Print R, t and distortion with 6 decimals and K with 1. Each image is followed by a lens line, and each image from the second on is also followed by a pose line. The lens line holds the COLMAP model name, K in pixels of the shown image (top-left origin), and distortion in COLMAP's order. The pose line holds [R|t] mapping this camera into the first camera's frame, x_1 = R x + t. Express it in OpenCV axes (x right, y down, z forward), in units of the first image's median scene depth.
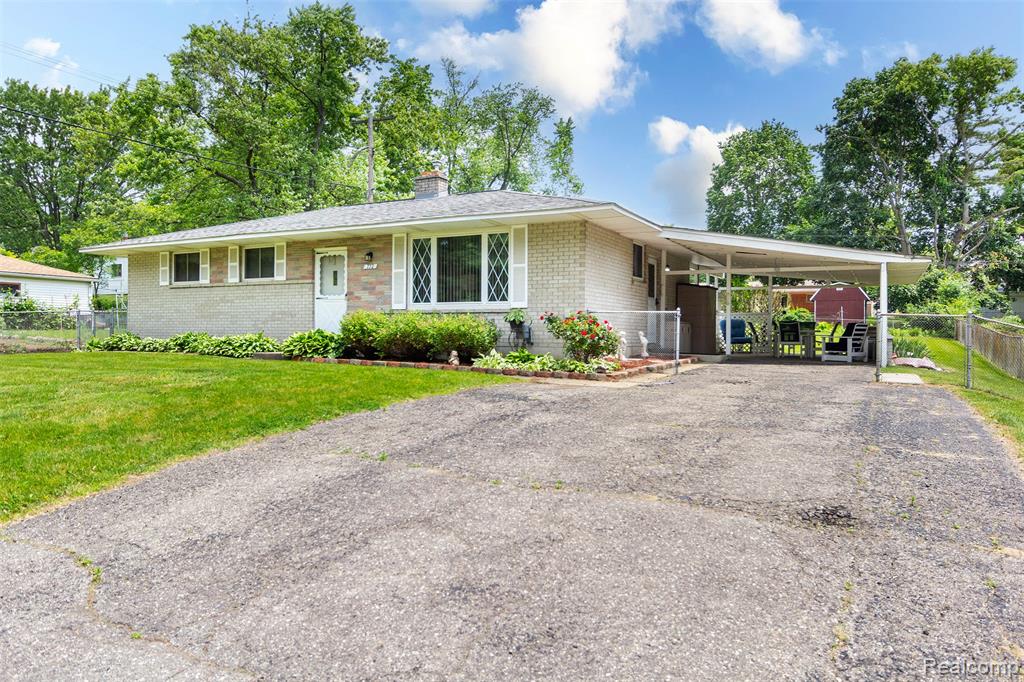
lens RADIAL K [[711.7, 0, 512.0], [0, 711.7, 341.0], [0, 0, 1]] dist [-0.003940, -0.002743]
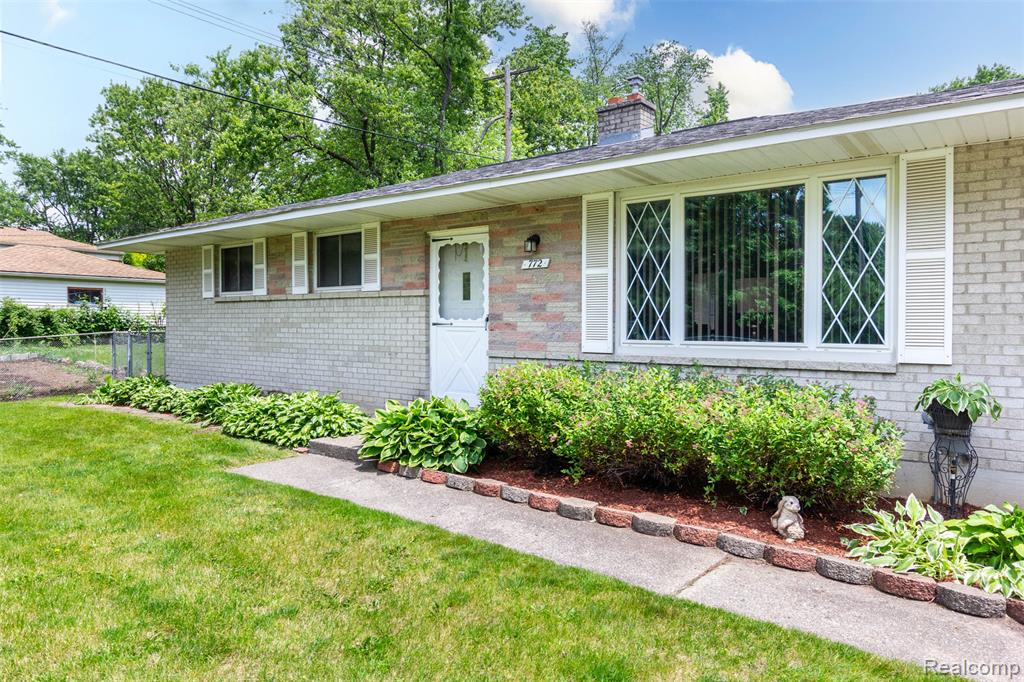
lens RADIAL K [[682.1, 0, 518.3], [0, 682.1, 335.2], [0, 0, 1]] dist [-0.004435, -0.002818]
pose [[0.986023, -0.003404, -0.166575, -0.128004], [0.005405, 0.999919, 0.011557, -0.058613], [0.166522, -0.012295, 0.985961, 0.513070]]
